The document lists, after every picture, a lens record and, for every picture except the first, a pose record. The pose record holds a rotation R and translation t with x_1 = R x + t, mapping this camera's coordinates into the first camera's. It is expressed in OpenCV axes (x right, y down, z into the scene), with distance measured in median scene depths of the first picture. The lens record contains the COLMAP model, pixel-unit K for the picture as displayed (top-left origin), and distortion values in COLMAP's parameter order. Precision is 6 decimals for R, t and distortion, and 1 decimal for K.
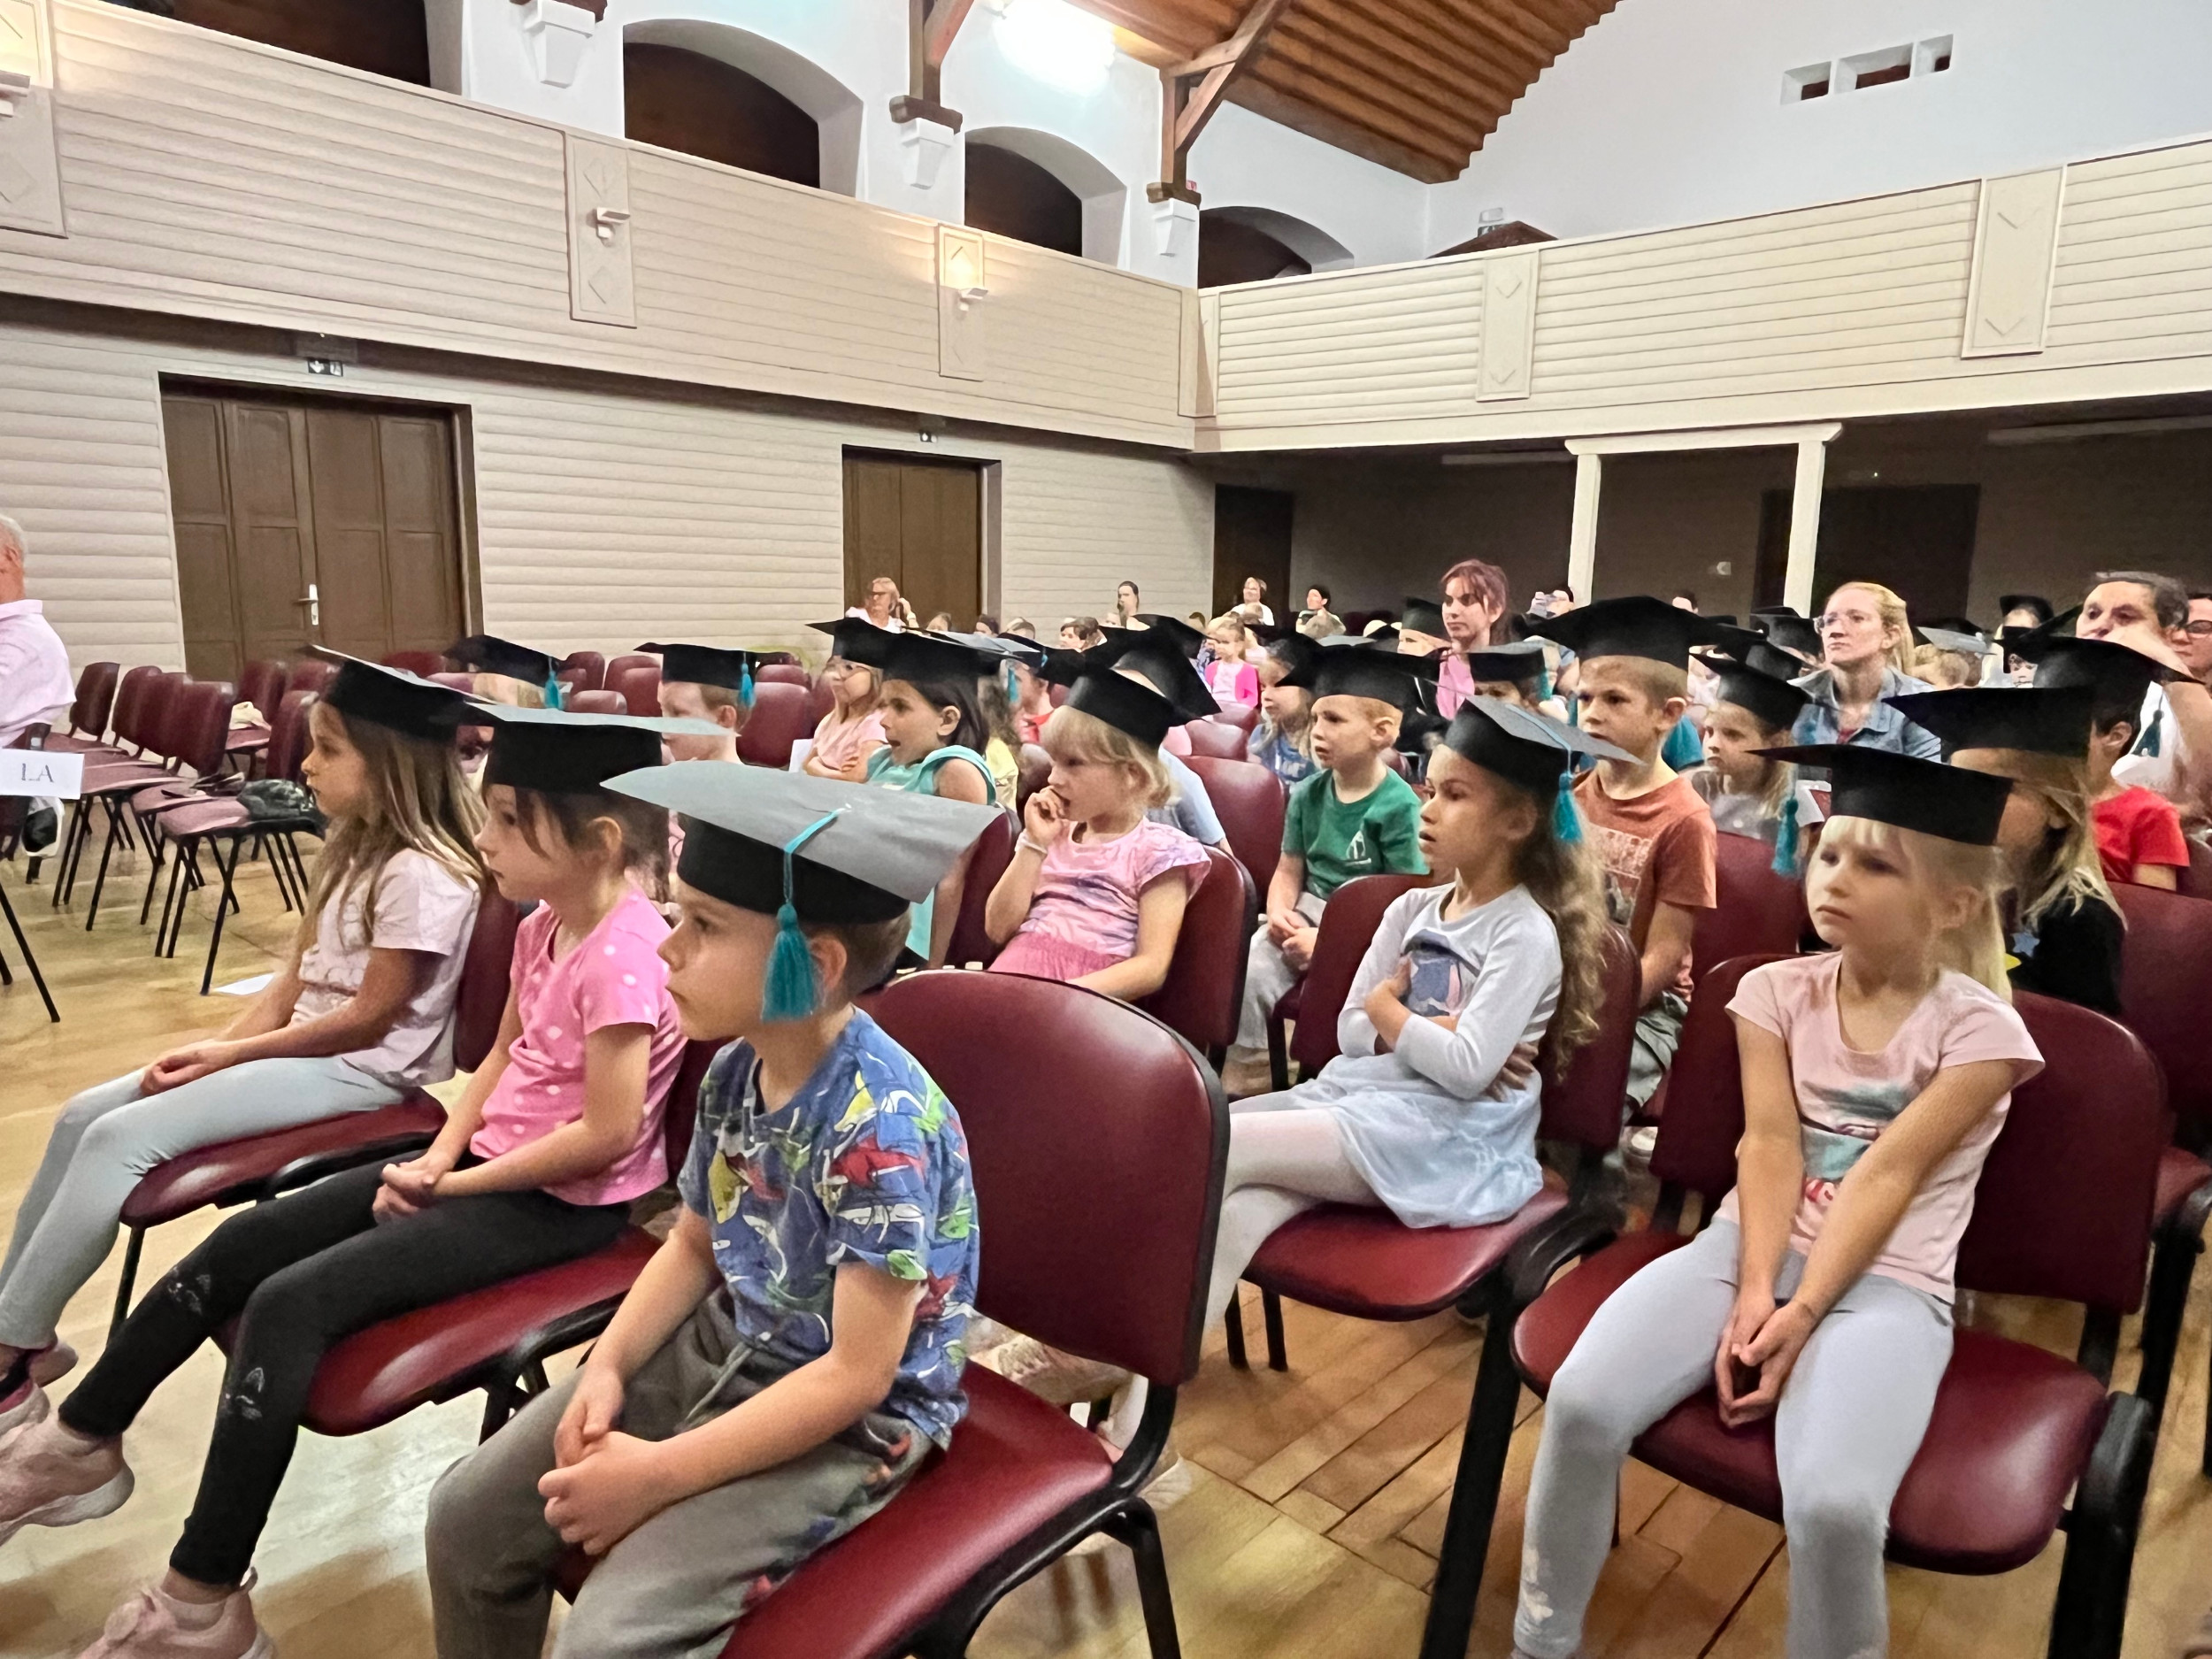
lens RADIAL K [[1410.3, 0, 1106.0], [0, 1410.3, 829.5], [0, 0, 1]] dist [-0.000654, 0.002316]
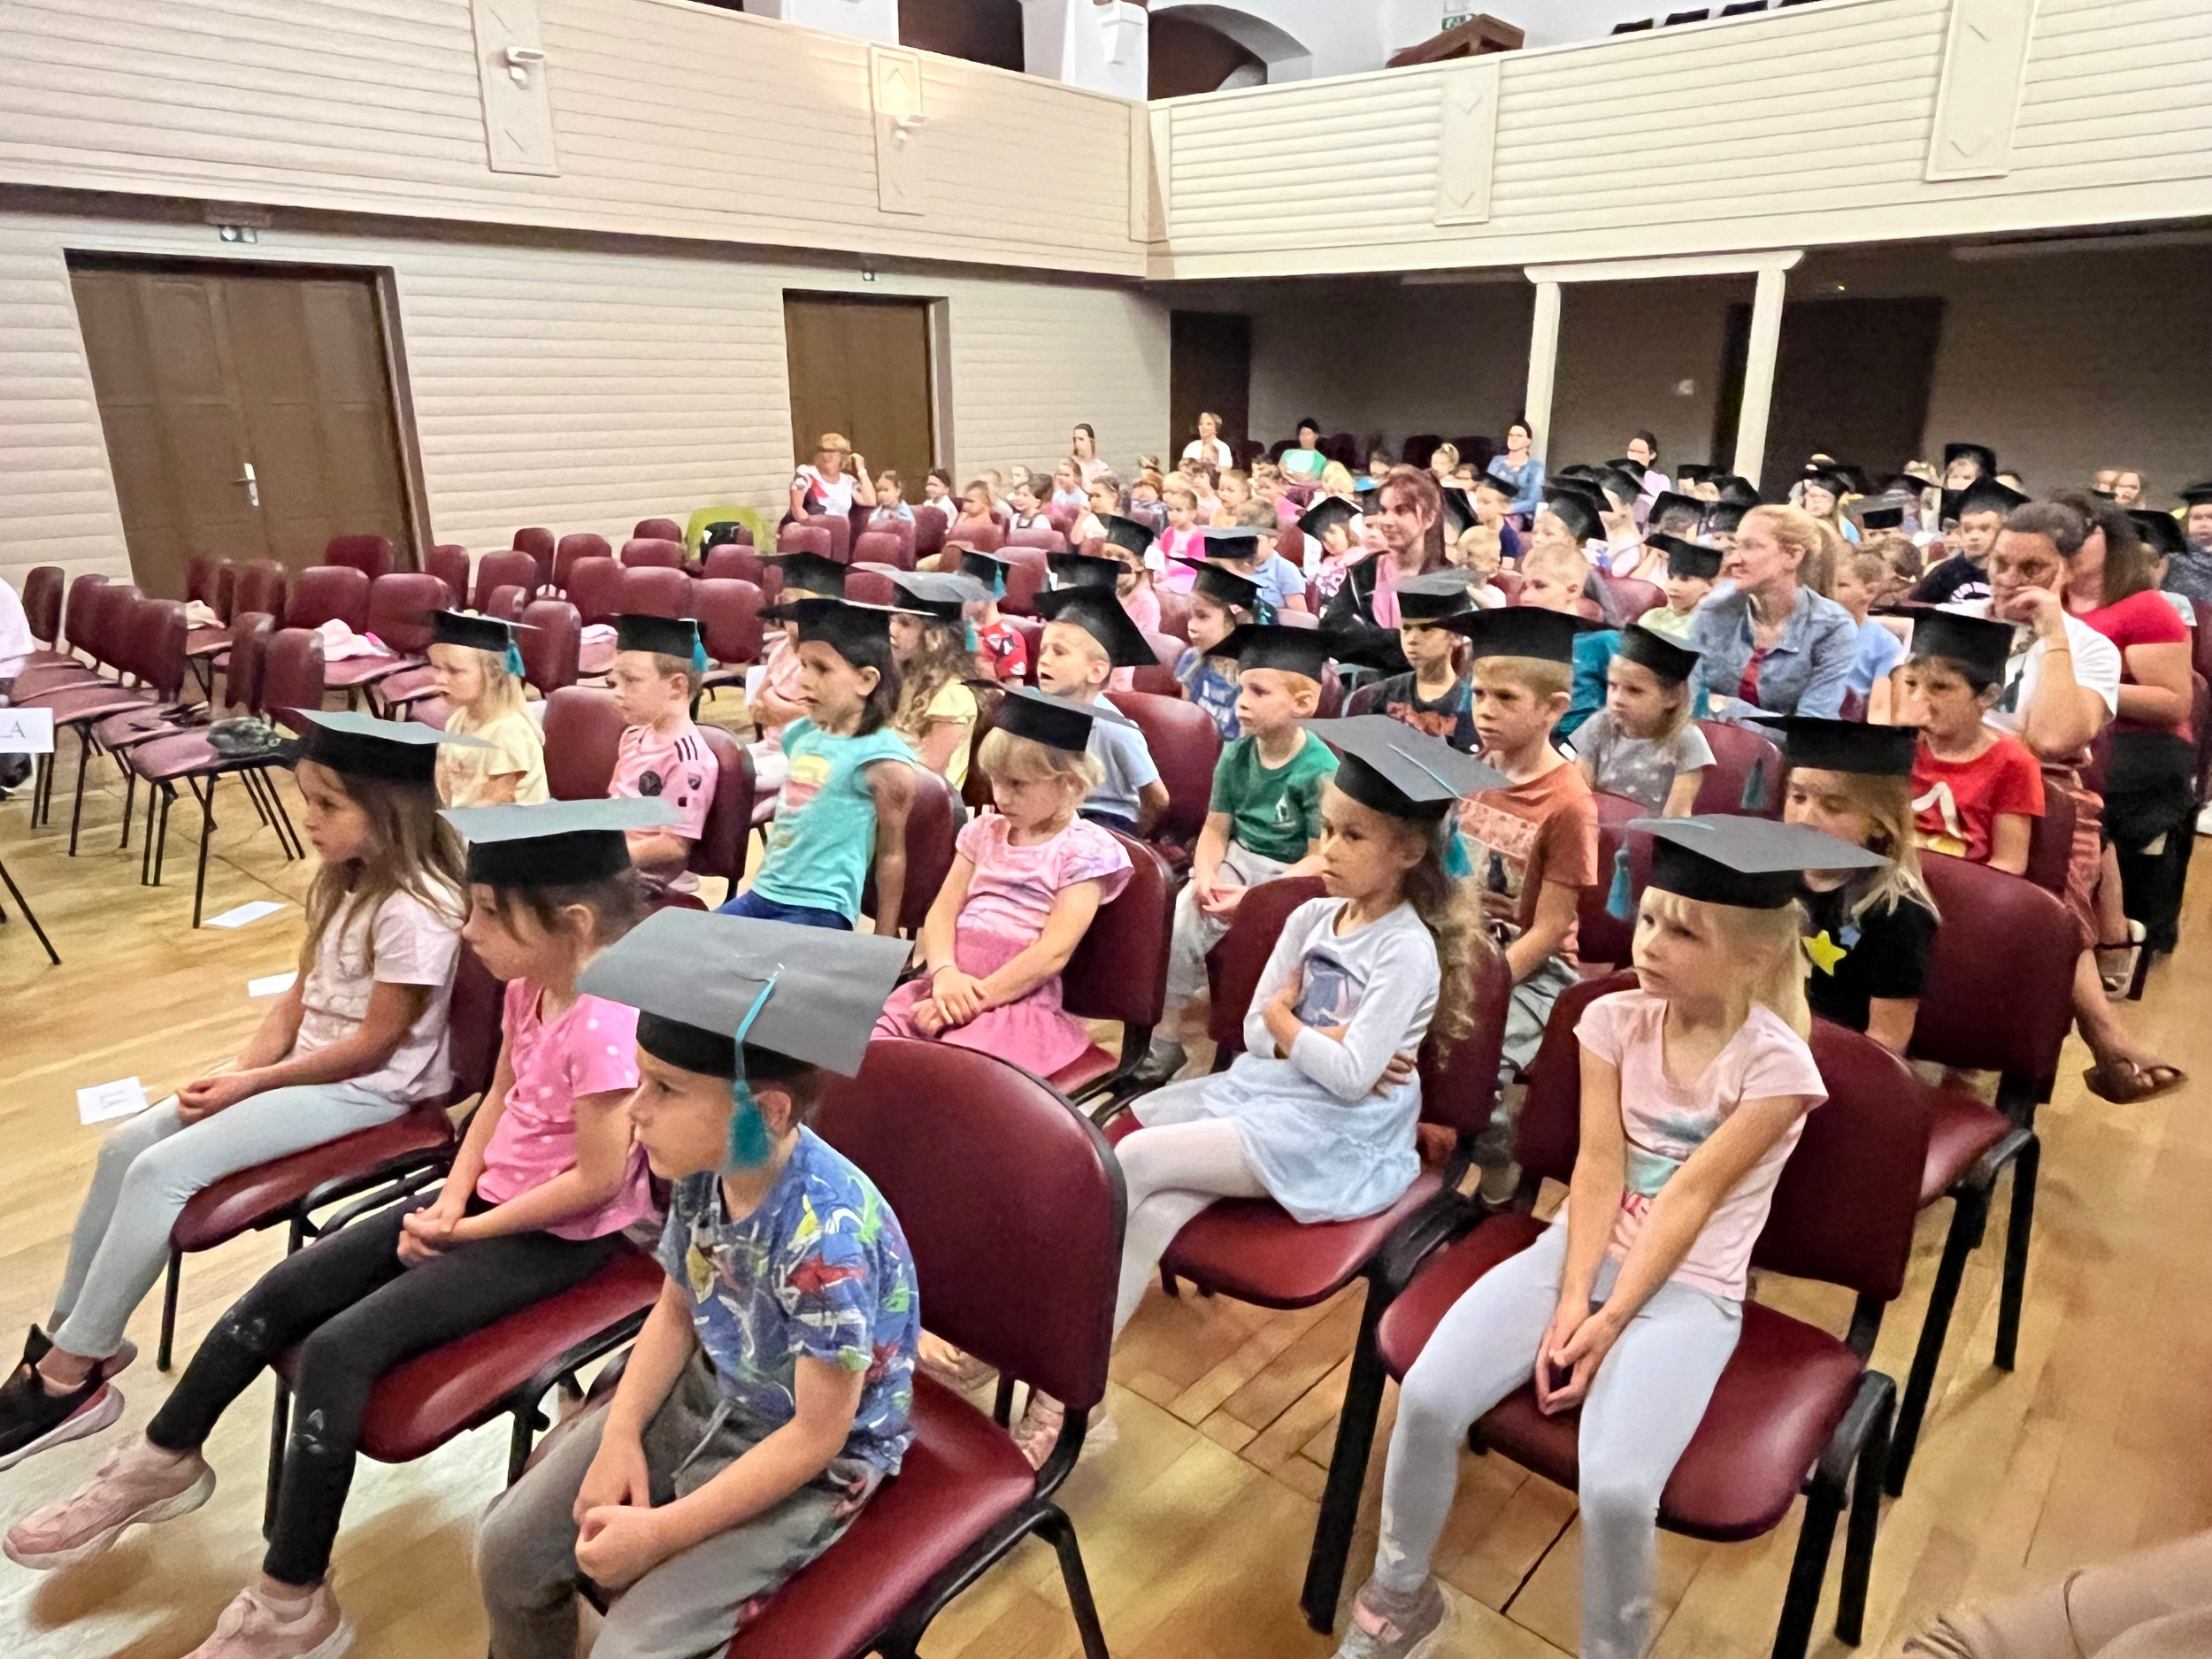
lens RADIAL K [[1409.1, 0, 1106.0], [0, 1409.1, 829.5], [0, 0, 1]] dist [0.007118, -0.004463]
pose [[0.999399, -0.030070, 0.017275, 0.021548], [0.027453, 0.990370, 0.135697, -0.093916], [-0.021189, -0.135141, 0.990600, -0.047966]]
